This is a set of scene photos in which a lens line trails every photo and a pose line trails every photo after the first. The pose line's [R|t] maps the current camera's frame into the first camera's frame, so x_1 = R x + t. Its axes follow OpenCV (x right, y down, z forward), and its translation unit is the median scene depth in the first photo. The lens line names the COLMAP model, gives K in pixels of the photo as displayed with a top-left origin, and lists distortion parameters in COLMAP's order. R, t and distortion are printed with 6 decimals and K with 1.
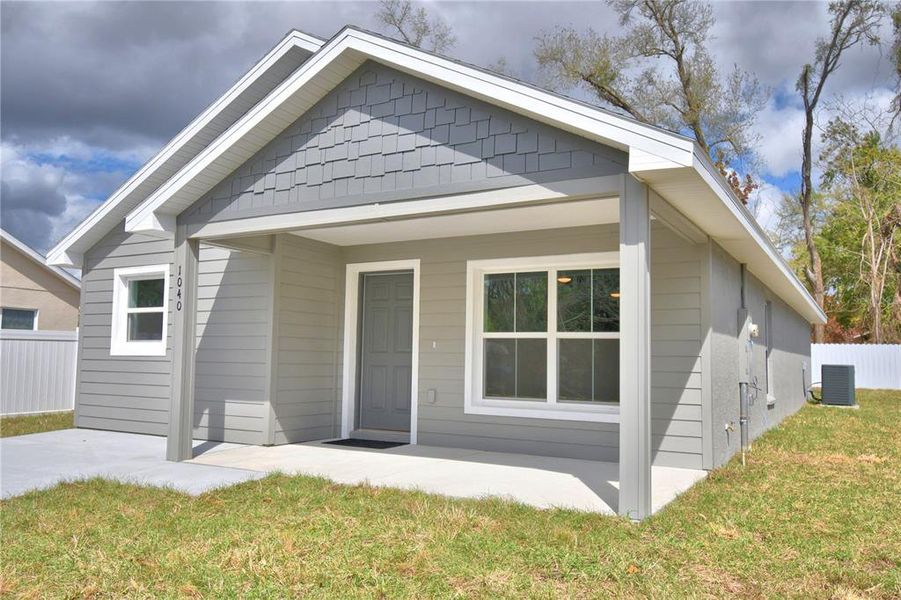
lens RADIAL K [[719.7, 0, 444.0], [0, 719.7, 300.6], [0, 0, 1]] dist [-0.003012, -0.024633]
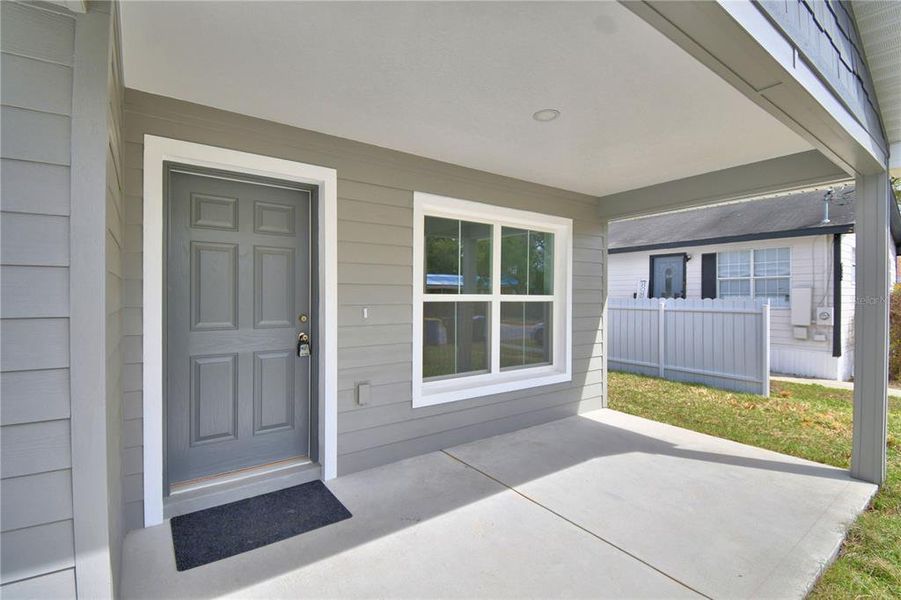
lens RADIAL K [[424.4, 0, 454.5], [0, 424.4, 297.6], [0, 0, 1]] dist [0.002549, 0.000044]
pose [[0.383690, -0.018283, 0.923281, -0.352212], [-0.071657, 0.996200, 0.049506, 0.025110], [-0.920678, -0.085154, 0.380922, 0.843521]]
